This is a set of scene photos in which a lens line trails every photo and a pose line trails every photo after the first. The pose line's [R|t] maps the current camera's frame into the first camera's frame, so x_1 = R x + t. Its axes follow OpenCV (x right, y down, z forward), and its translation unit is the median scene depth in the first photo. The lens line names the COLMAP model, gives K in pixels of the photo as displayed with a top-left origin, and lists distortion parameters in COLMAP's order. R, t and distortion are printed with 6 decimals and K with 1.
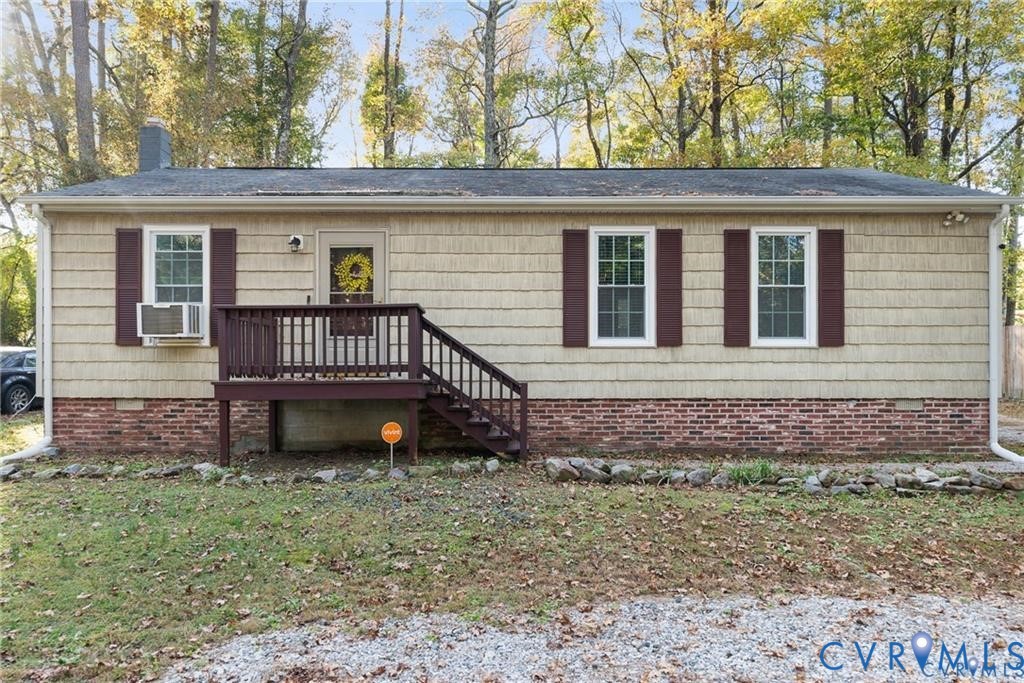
lens RADIAL K [[777.2, 0, 511.0], [0, 777.2, 378.8], [0, 0, 1]] dist [0.013355, 0.002192]
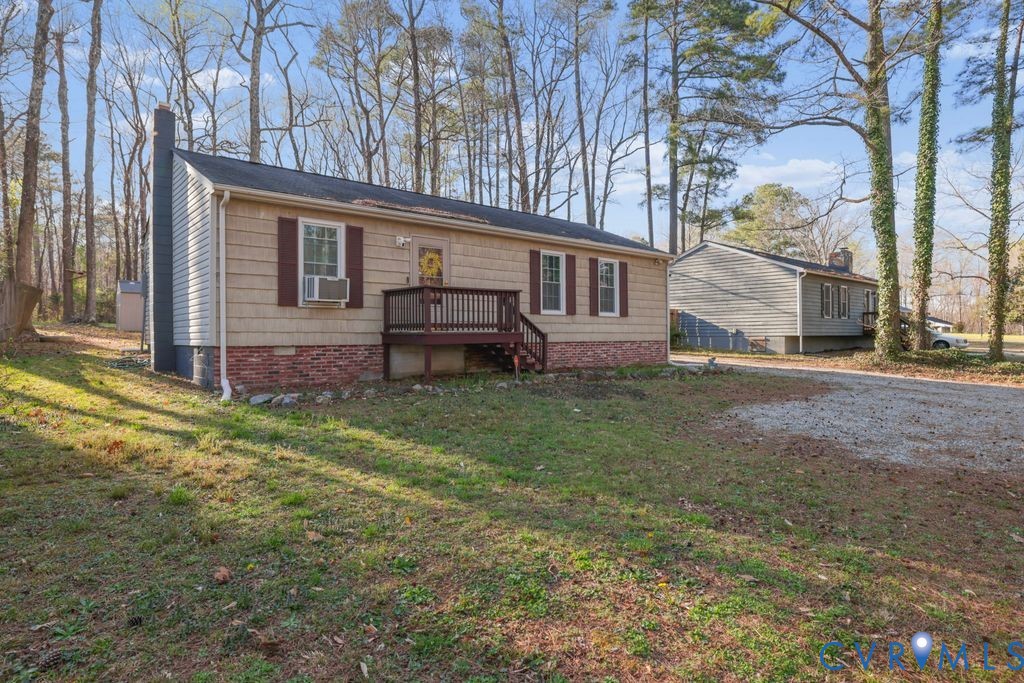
lens RADIAL K [[583.4, 0, 515.3], [0, 583.4, 317.5], [0, 0, 1]] dist [-0.002752, 0.002524]
pose [[0.747307, 0.017580, 0.664246, -0.857515], [-0.002809, 0.999725, -0.023299, -0.001239], [-0.664473, 0.015545, 0.747151, 0.005086]]
